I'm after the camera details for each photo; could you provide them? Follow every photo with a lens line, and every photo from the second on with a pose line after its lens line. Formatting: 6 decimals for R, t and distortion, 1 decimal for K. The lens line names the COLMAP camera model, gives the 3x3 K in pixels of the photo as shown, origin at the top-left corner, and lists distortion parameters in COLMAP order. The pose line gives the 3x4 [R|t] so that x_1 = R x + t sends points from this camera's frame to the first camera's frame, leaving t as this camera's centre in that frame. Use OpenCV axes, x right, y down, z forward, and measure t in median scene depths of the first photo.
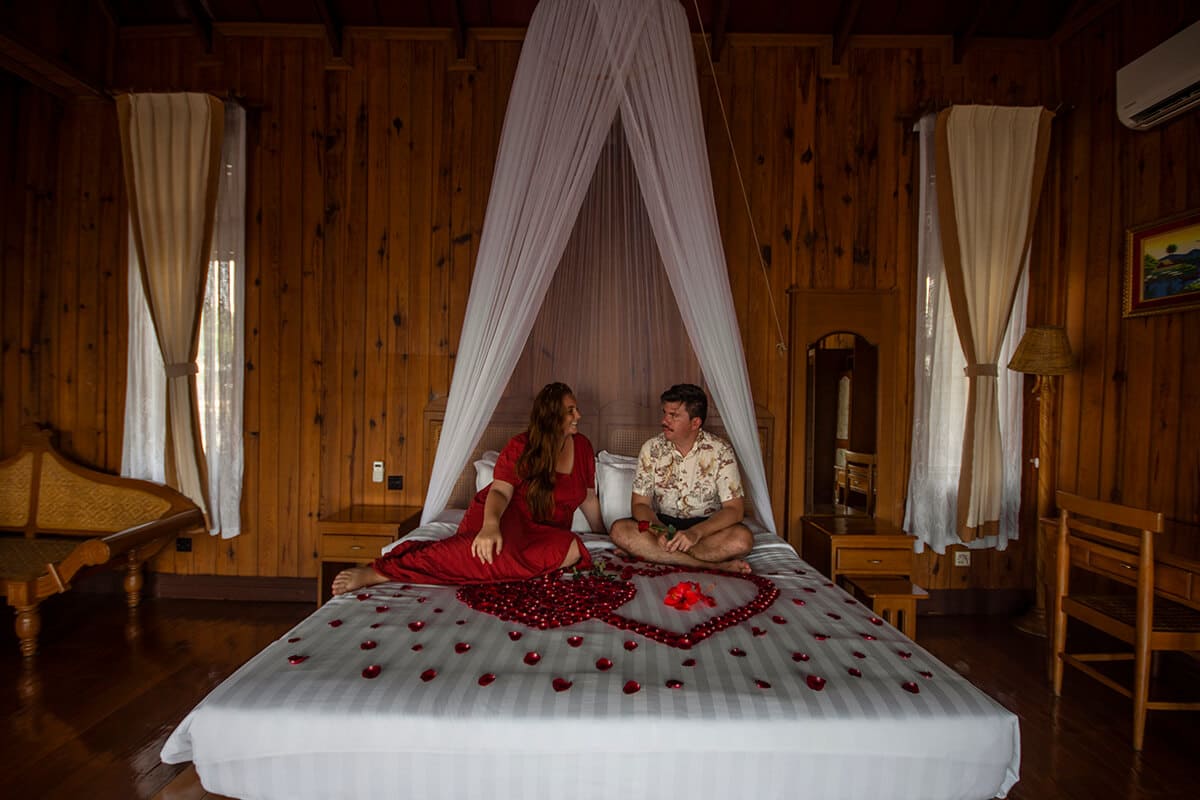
lens RADIAL K [[510.7, 0, 600.0], [0, 510.7, 400.0], [0, 0, 1]] dist [0.000264, -0.008088]
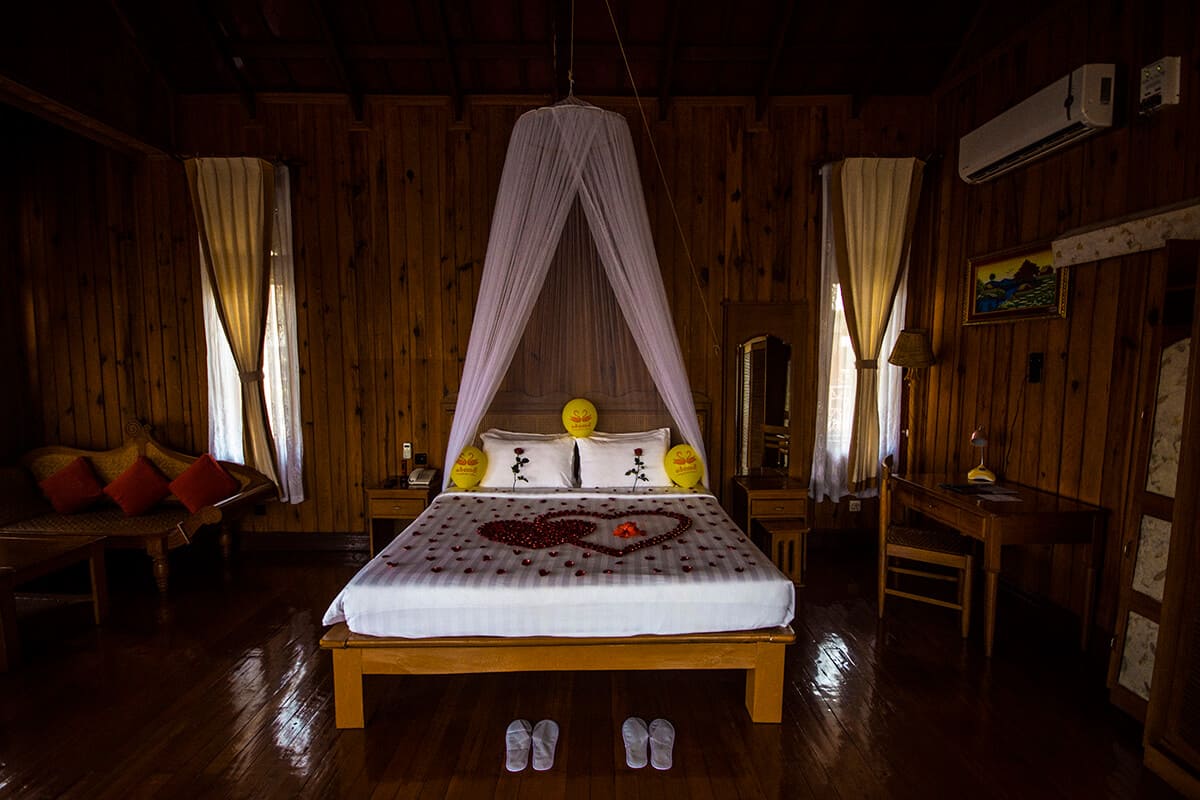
lens RADIAL K [[510.7, 0, 600.0], [0, 510.7, 400.0], [0, 0, 1]] dist [0.000264, -0.008088]
pose [[0.999715, -0.021868, 0.009625, 0.046984], [0.021200, 0.997677, 0.064744, -0.064030], [-0.011018, -0.064521, 0.997856, -0.302621]]
